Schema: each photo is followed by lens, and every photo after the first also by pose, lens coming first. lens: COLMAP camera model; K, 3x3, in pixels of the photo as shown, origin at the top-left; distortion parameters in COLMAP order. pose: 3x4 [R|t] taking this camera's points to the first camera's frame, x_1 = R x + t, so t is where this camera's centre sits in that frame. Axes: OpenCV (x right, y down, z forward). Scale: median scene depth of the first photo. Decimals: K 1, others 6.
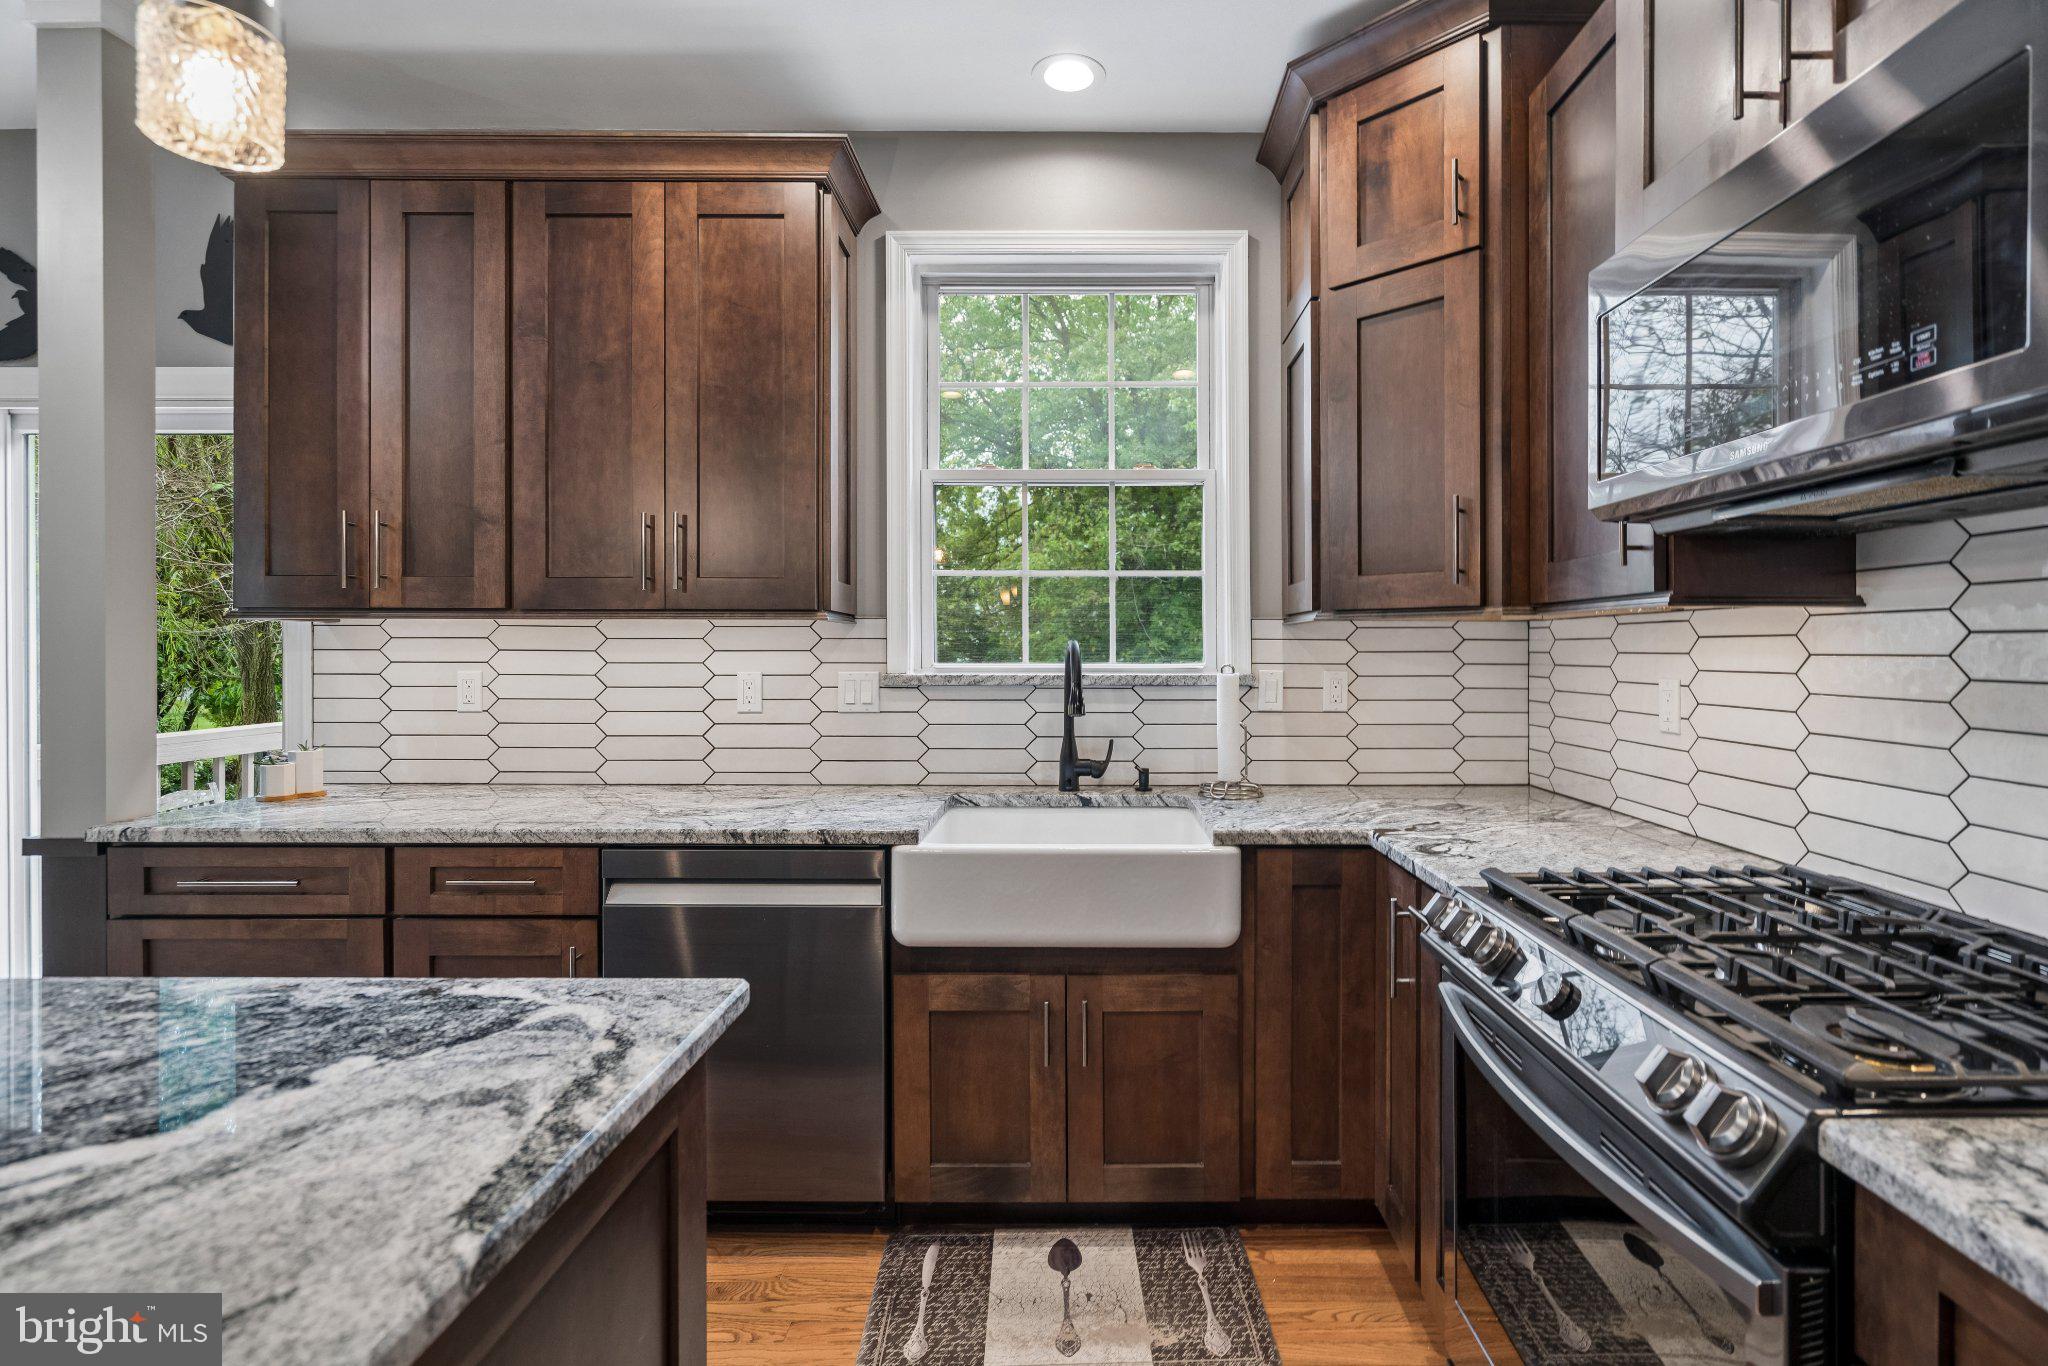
lens RADIAL K [[931.0, 0, 1061.3], [0, 931.0, 653.4], [0, 0, 1]] dist [-0.010979, 0.003499]
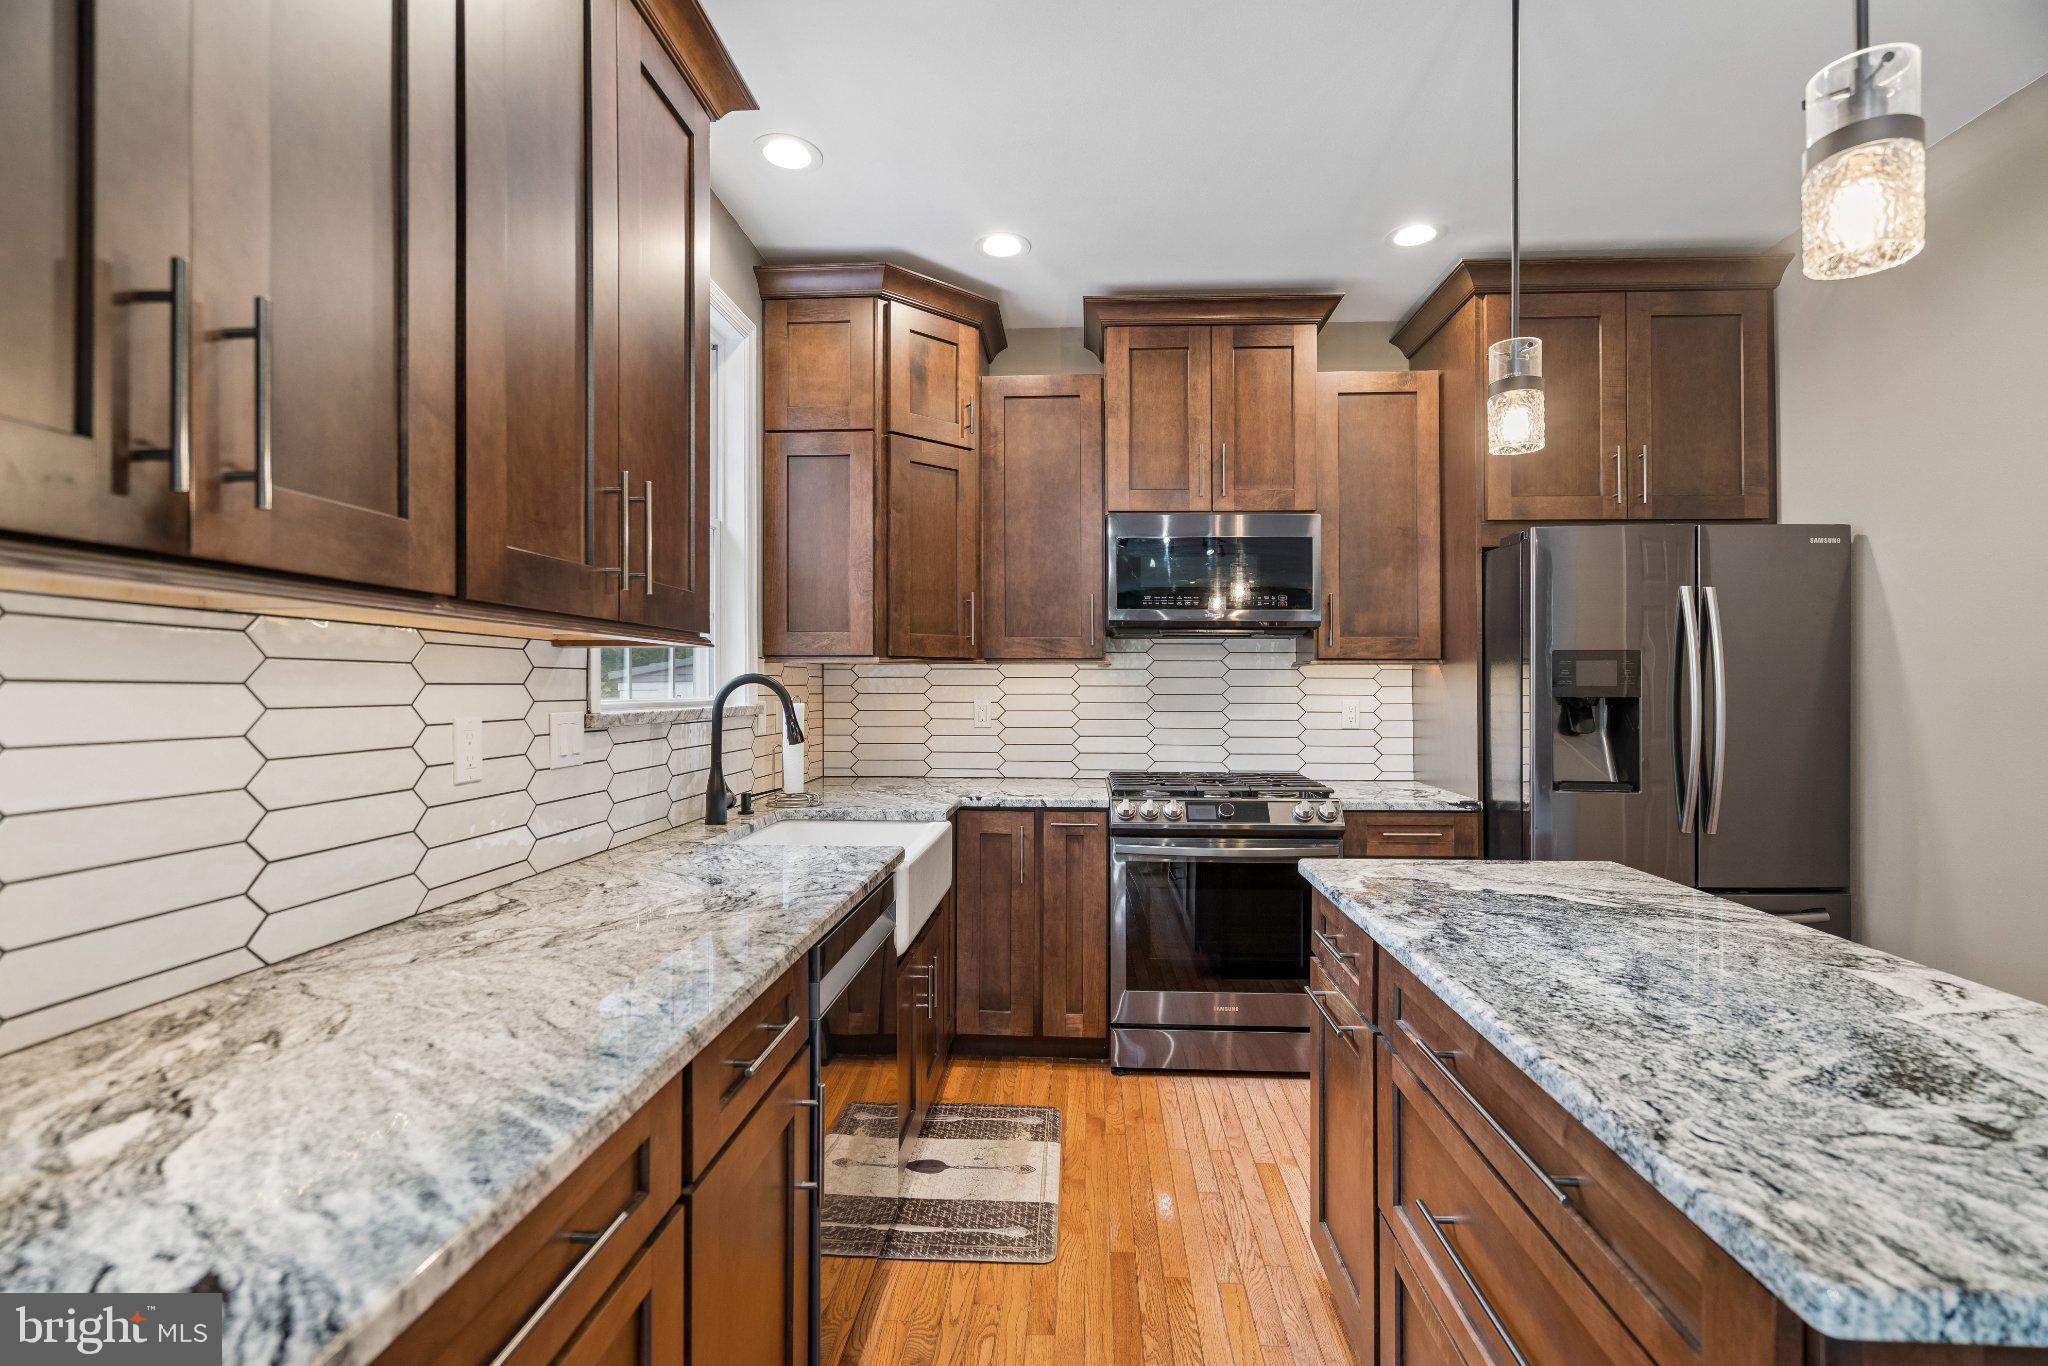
lens RADIAL K [[931.0, 0, 1031.0], [0, 931.0, 681.7], [0, 0, 1]] dist [-0.010979, 0.003499]
pose [[0.075514, 0.002230, 0.997142, -1.065997], [0.001147, 0.999997, -0.002323, -0.002568], [-0.997144, 0.001319, 0.075511, 0.658338]]
